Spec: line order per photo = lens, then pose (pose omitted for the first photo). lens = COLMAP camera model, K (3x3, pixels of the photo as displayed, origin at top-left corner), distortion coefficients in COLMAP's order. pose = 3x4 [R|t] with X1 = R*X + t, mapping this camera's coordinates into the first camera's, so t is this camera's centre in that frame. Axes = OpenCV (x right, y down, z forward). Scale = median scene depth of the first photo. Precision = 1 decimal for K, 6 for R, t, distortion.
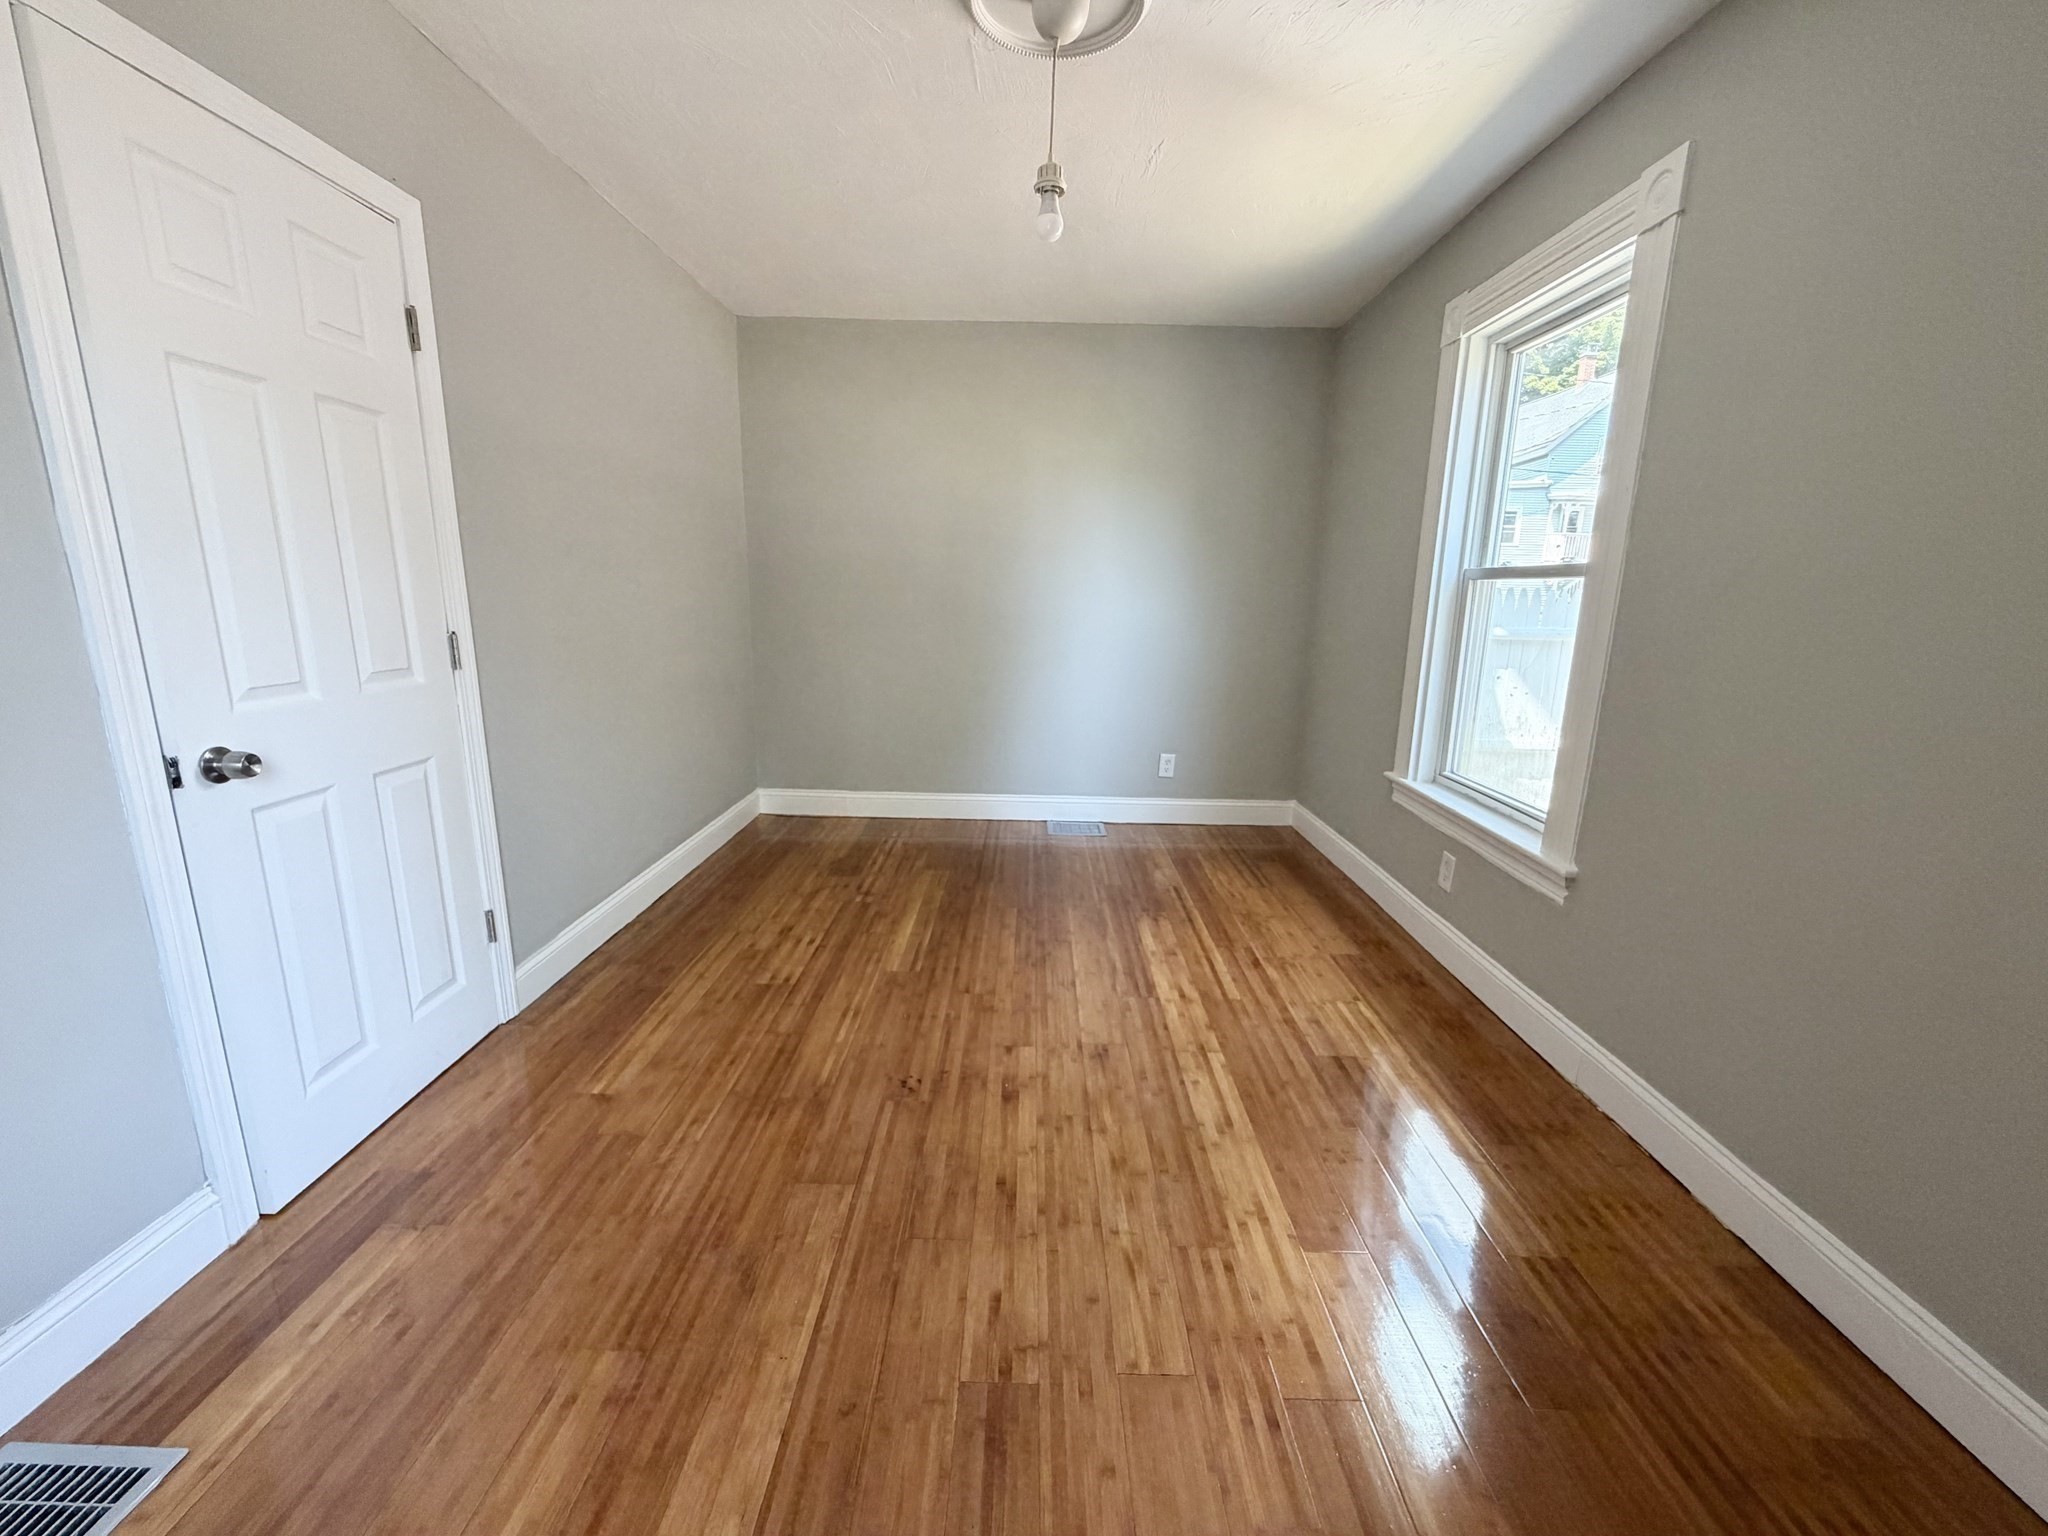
lens RADIAL K [[815.9, 0, 1020.0], [0, 815.9, 775.2], [0, 0, 1]] dist [-0.001618, 0.000423]
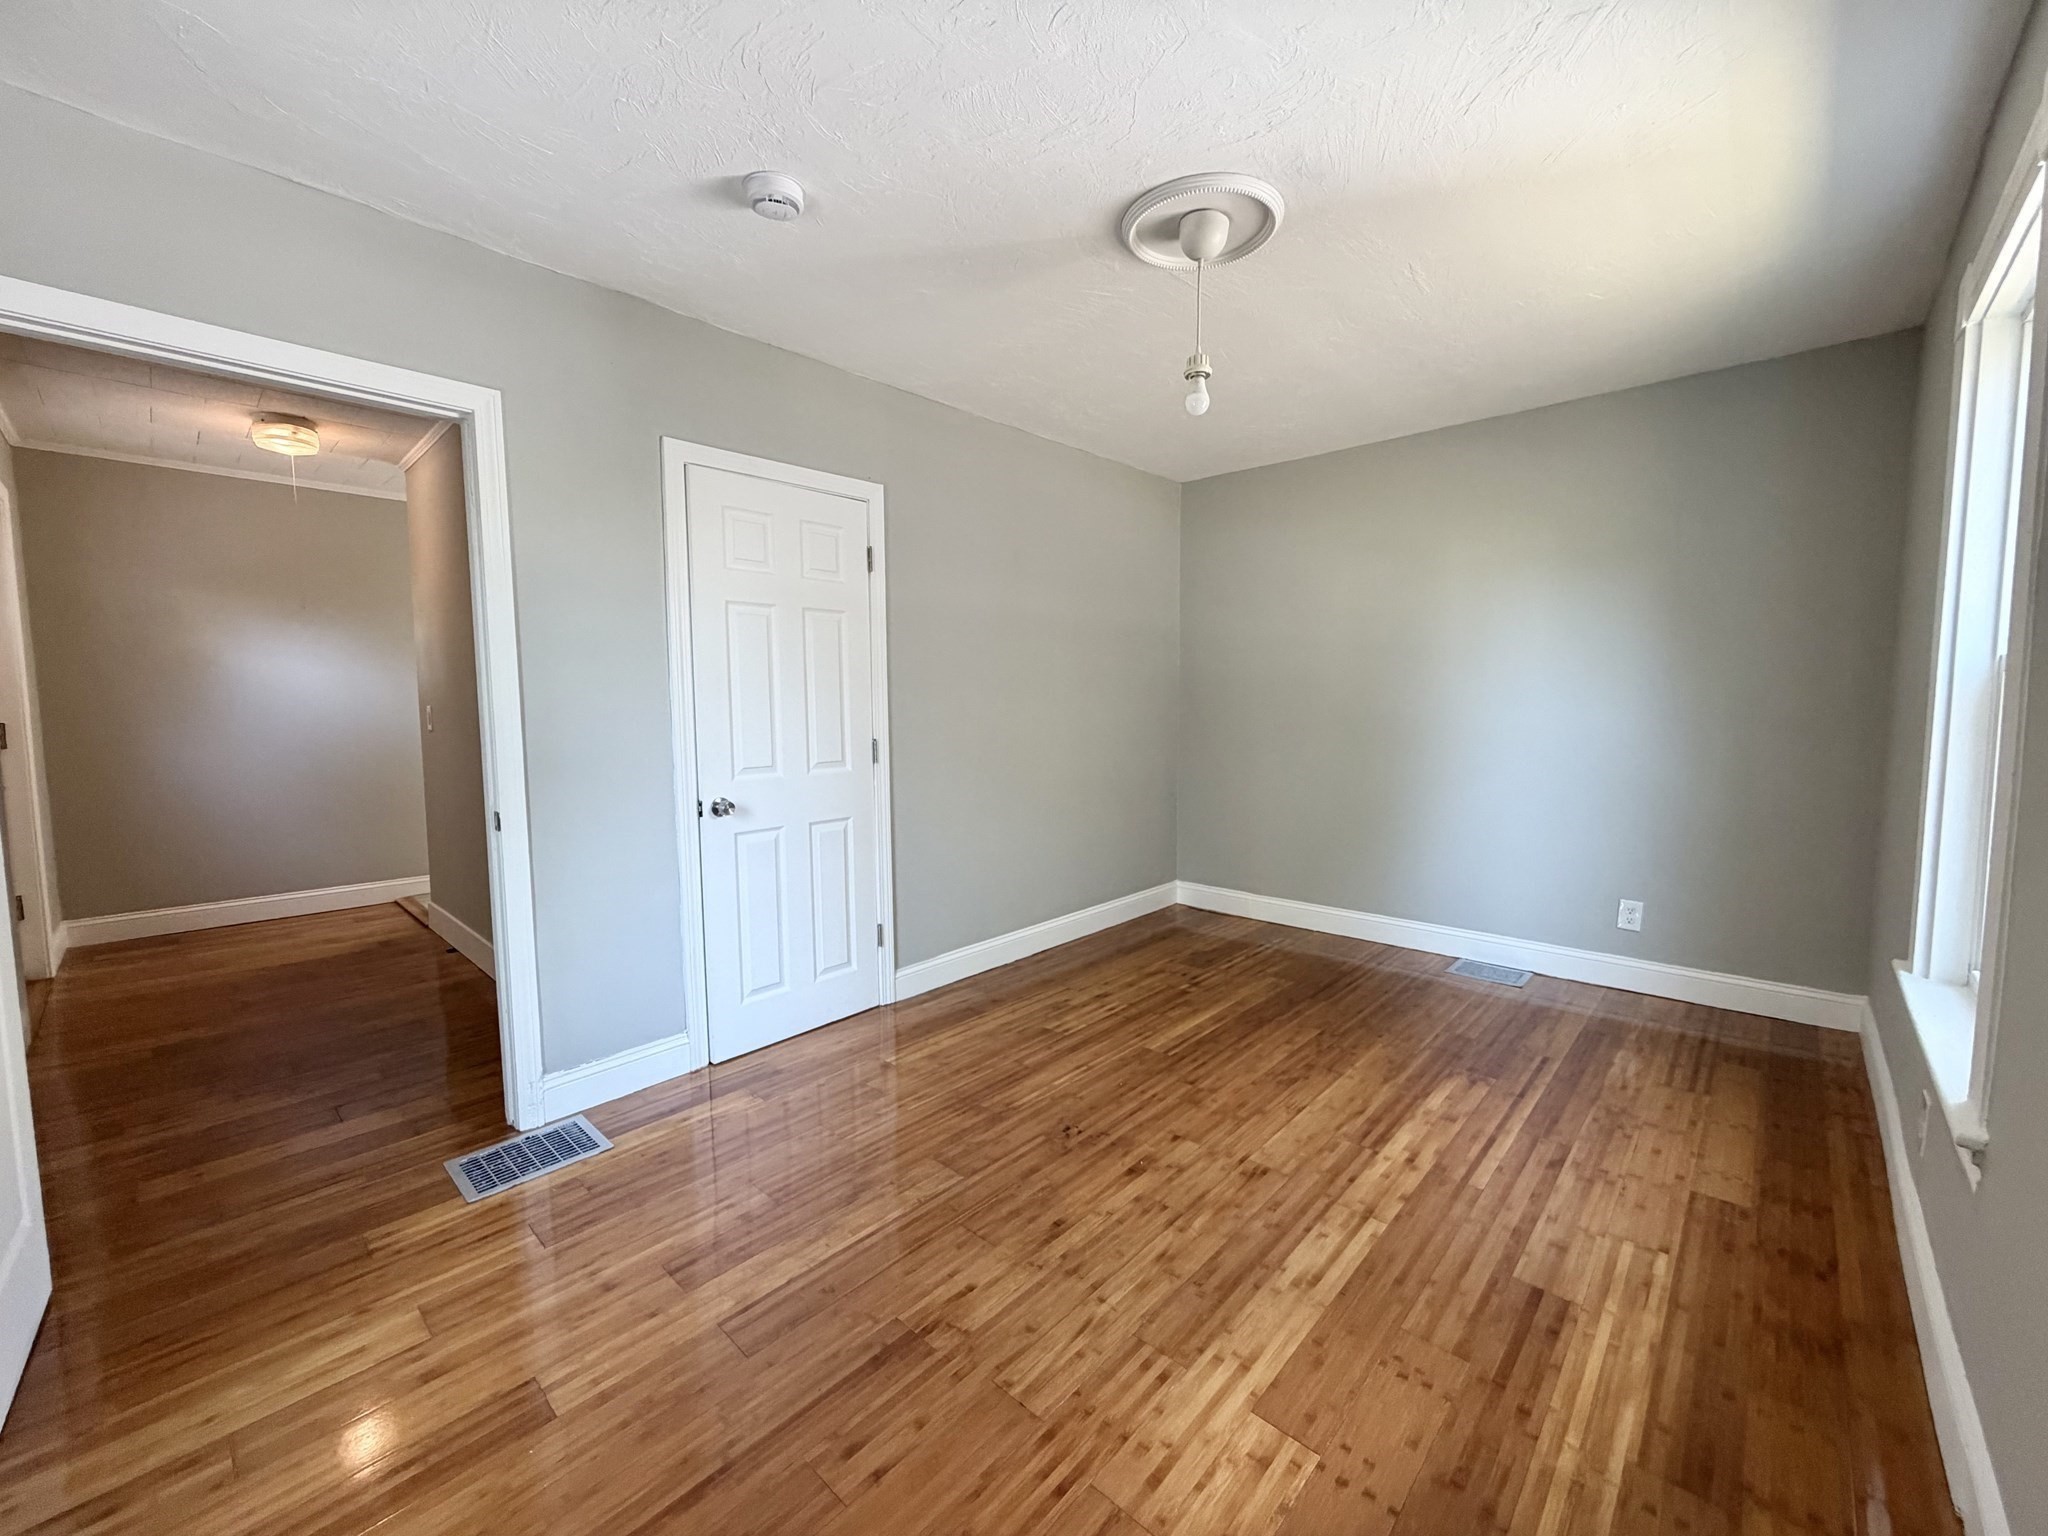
lens RADIAL K [[815.9, 0, 1018.5], [0, 815.9, 773.7], [0, 0, 1]] dist [-0.001618, 0.000423]
pose [[0.739336, 0.036135, -0.672367, 0.486435], [-0.126028, 0.988338, -0.085465, -0.008773], [0.661438, 0.147925, 0.735268, 0.030796]]
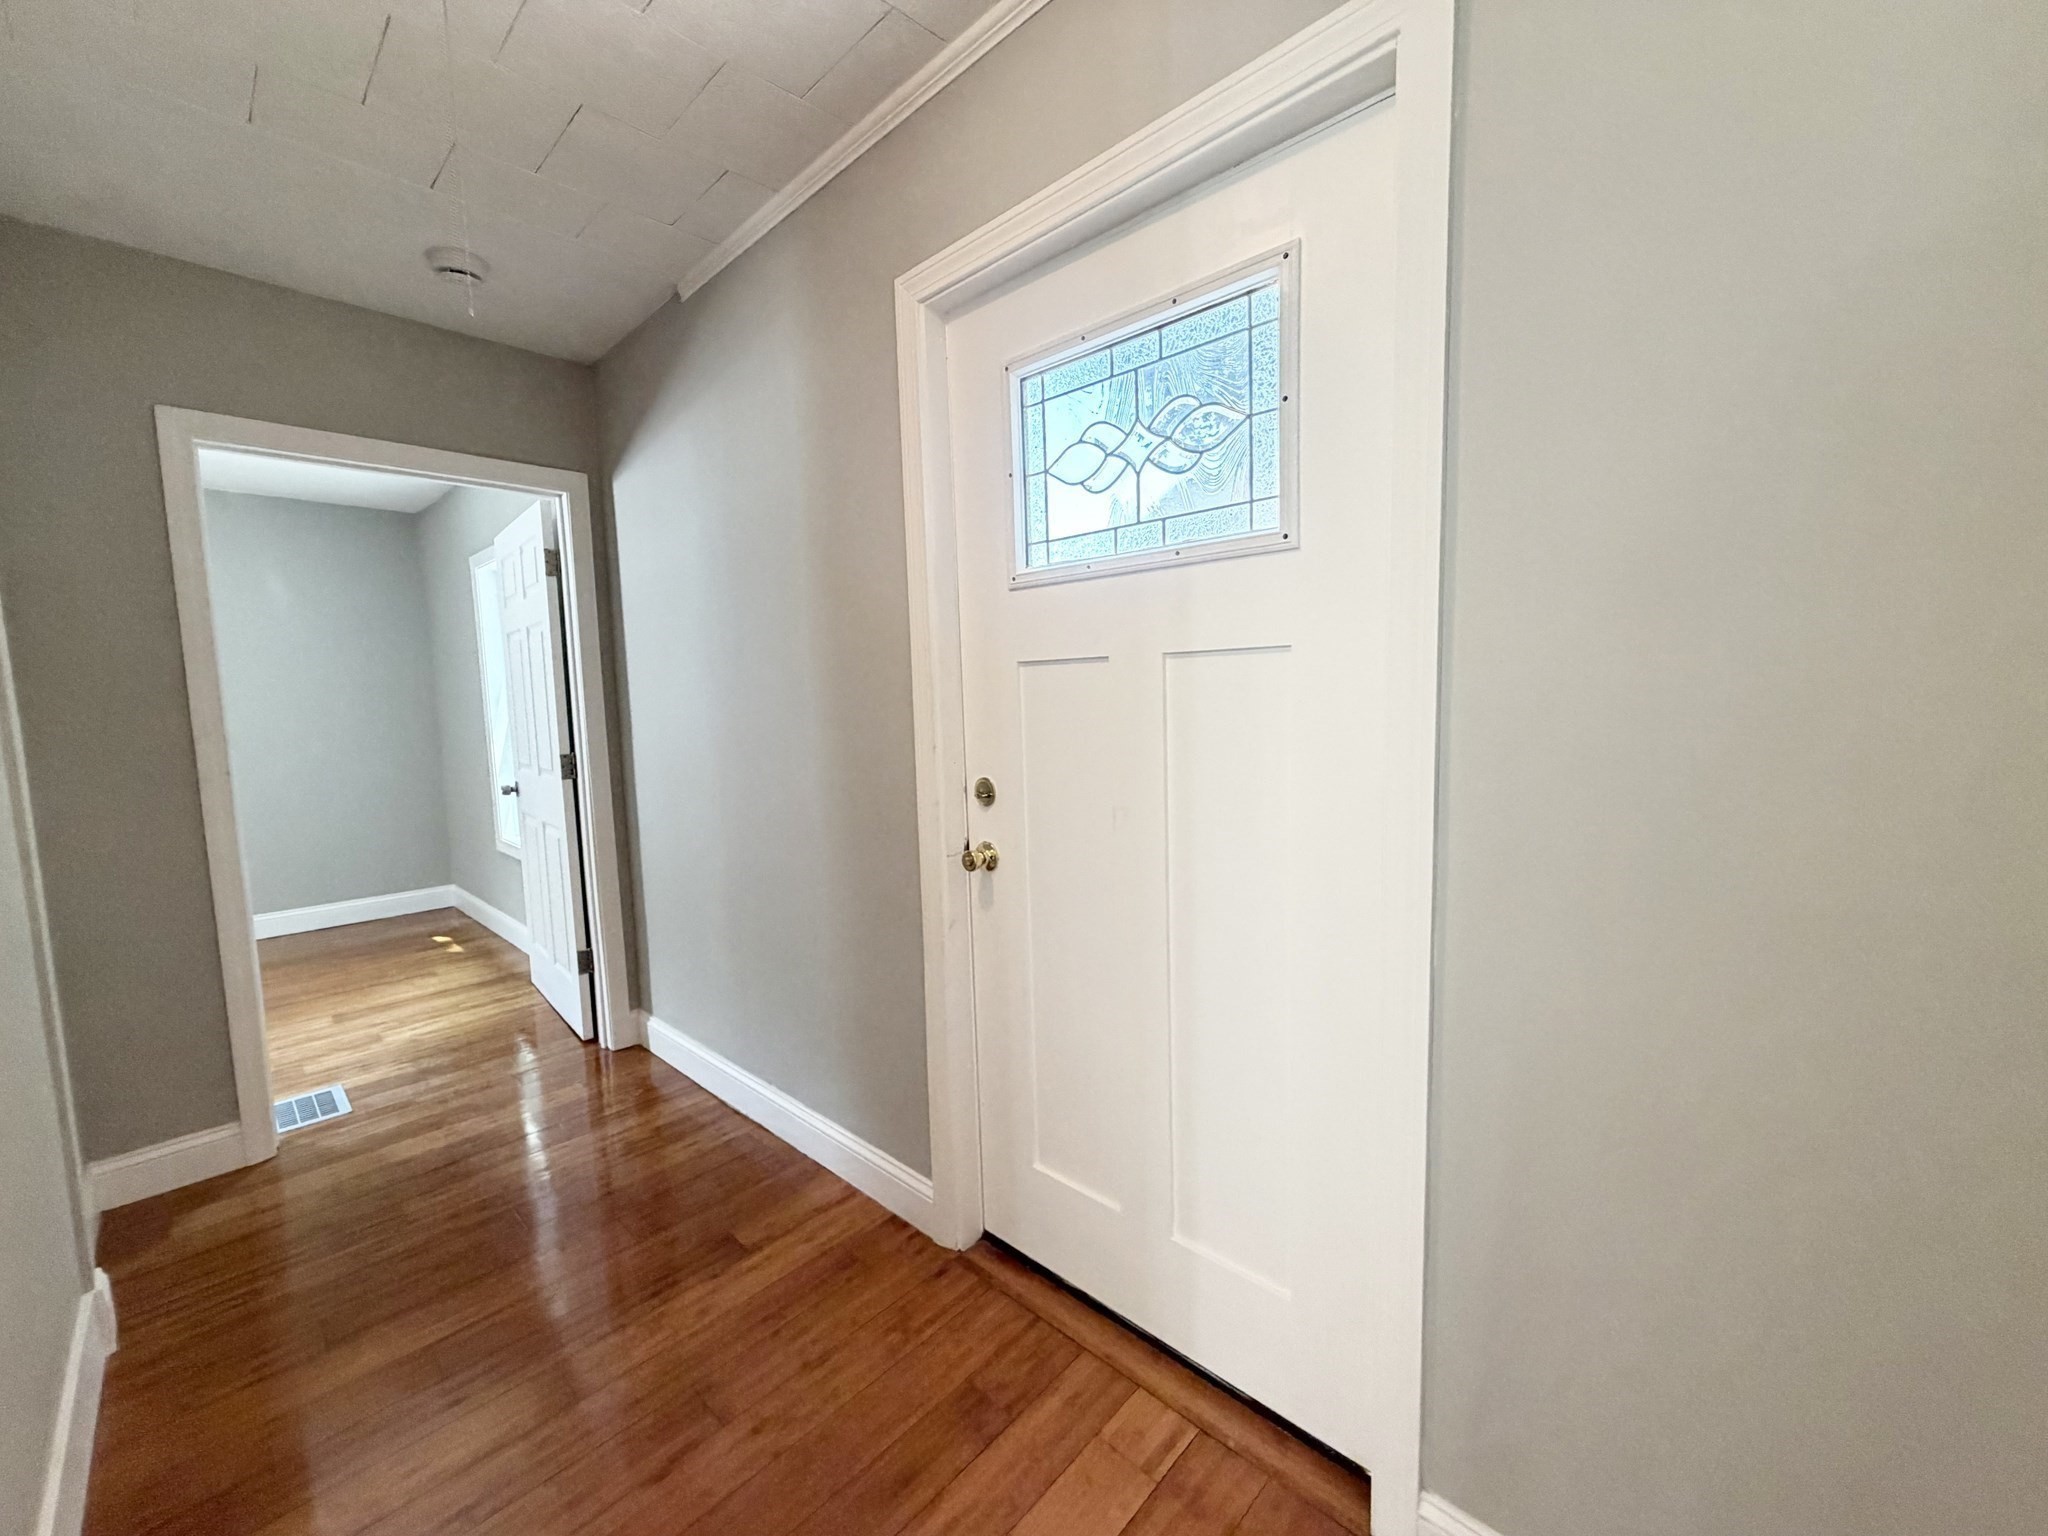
lens RADIAL K [[815.9, 0, 1010.4], [0, 815.9, 763.8], [0, 0, 1]] dist [-0.001618, 0.000423]
pose [[-0.724063, -0.070227, 0.686149, -1.985985], [0.159617, 0.950738, 0.265744, -0.167815], [-0.671011, 0.301936, -0.677185, 0.353563]]
